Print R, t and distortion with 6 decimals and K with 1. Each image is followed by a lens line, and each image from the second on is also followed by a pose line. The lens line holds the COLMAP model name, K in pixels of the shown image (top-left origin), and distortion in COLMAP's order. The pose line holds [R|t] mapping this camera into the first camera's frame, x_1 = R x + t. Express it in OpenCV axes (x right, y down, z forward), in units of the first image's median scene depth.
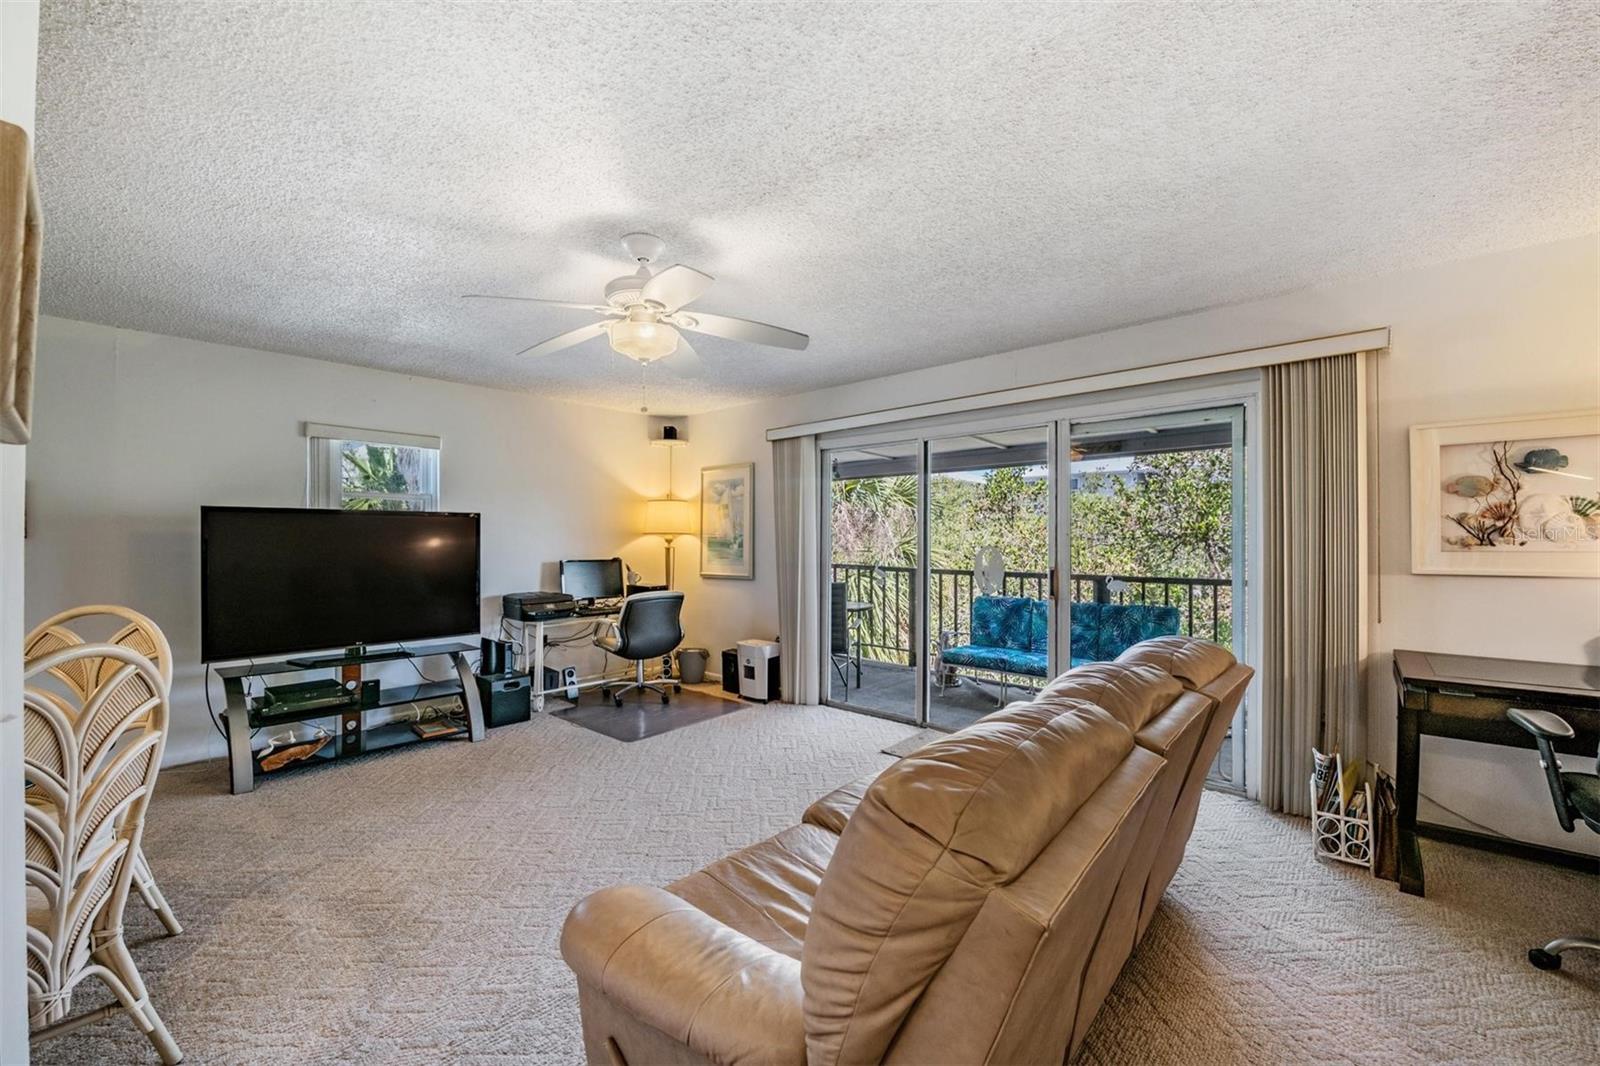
lens RADIAL K [[631.7, 0, 790.4], [0, 631.7, 536.0], [0, 0, 1]] dist [-0.009679, -0.002684]
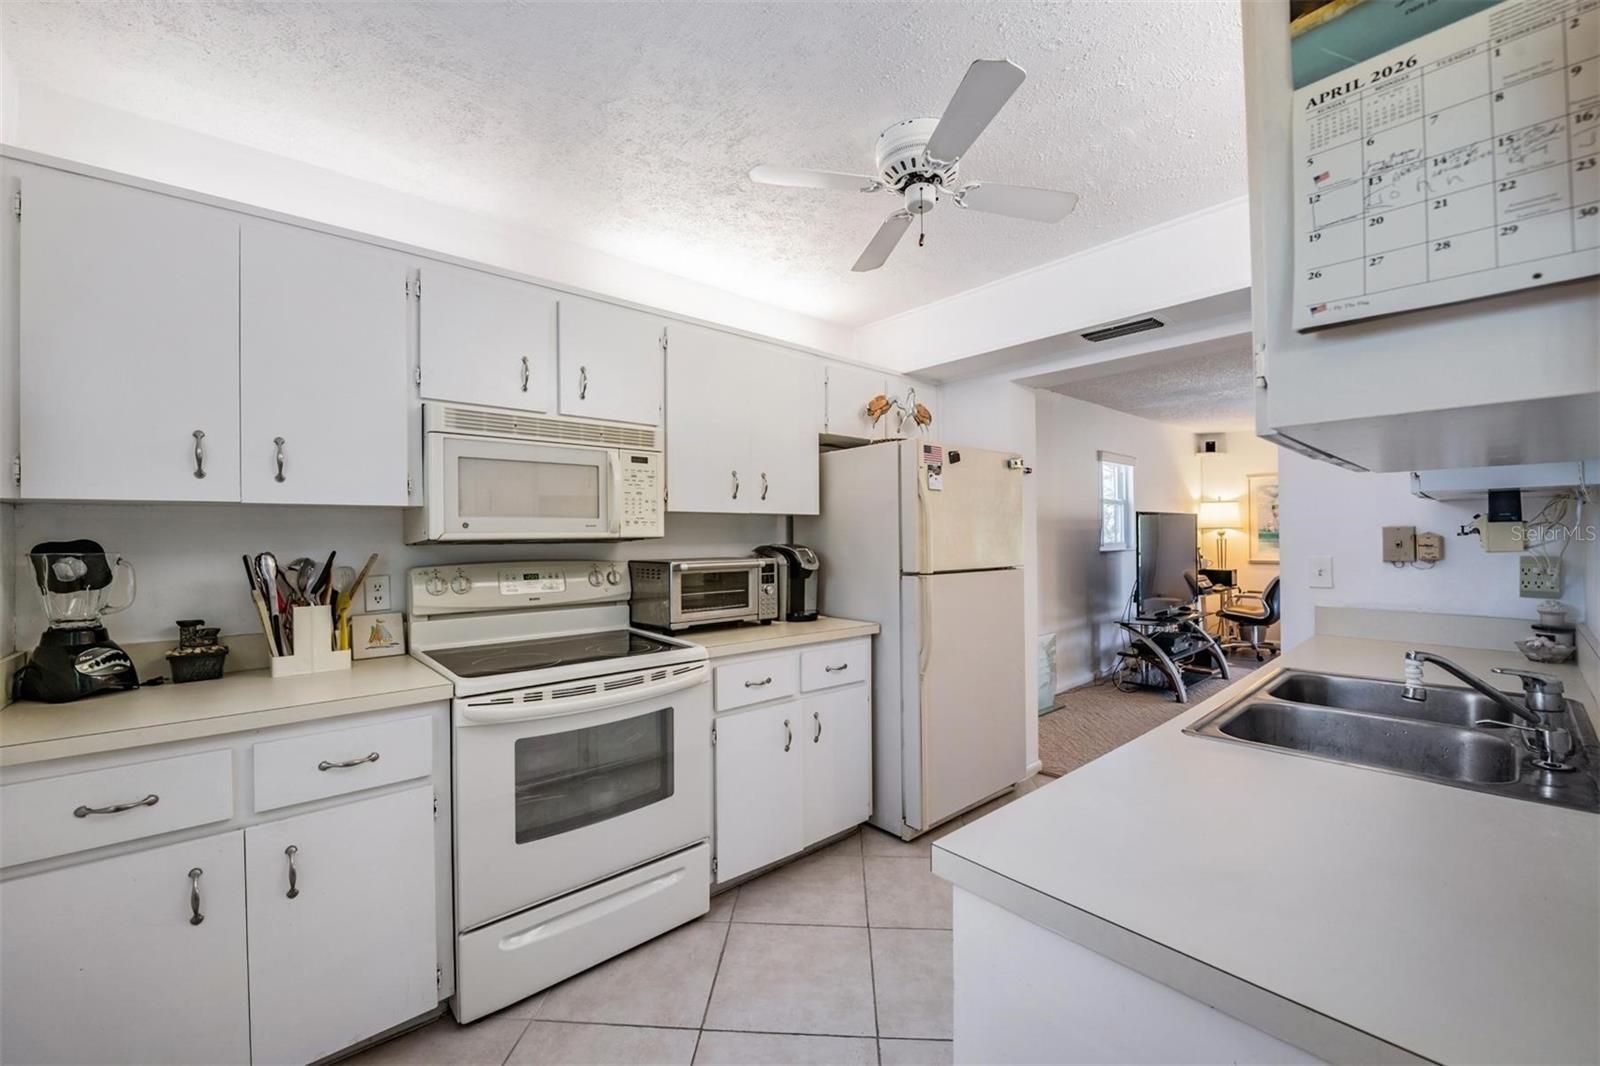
lens RADIAL K [[631.7, 0, 822.2], [0, 631.7, 534.8], [0, 0, 1]] dist [-0.009679, -0.002684]
pose [[0.995228, -0.009025, -0.097154, -2.169772], [0.009474, 0.999946, 0.004159, -0.008461], [0.097111, -0.005060, 0.995261, -0.788753]]
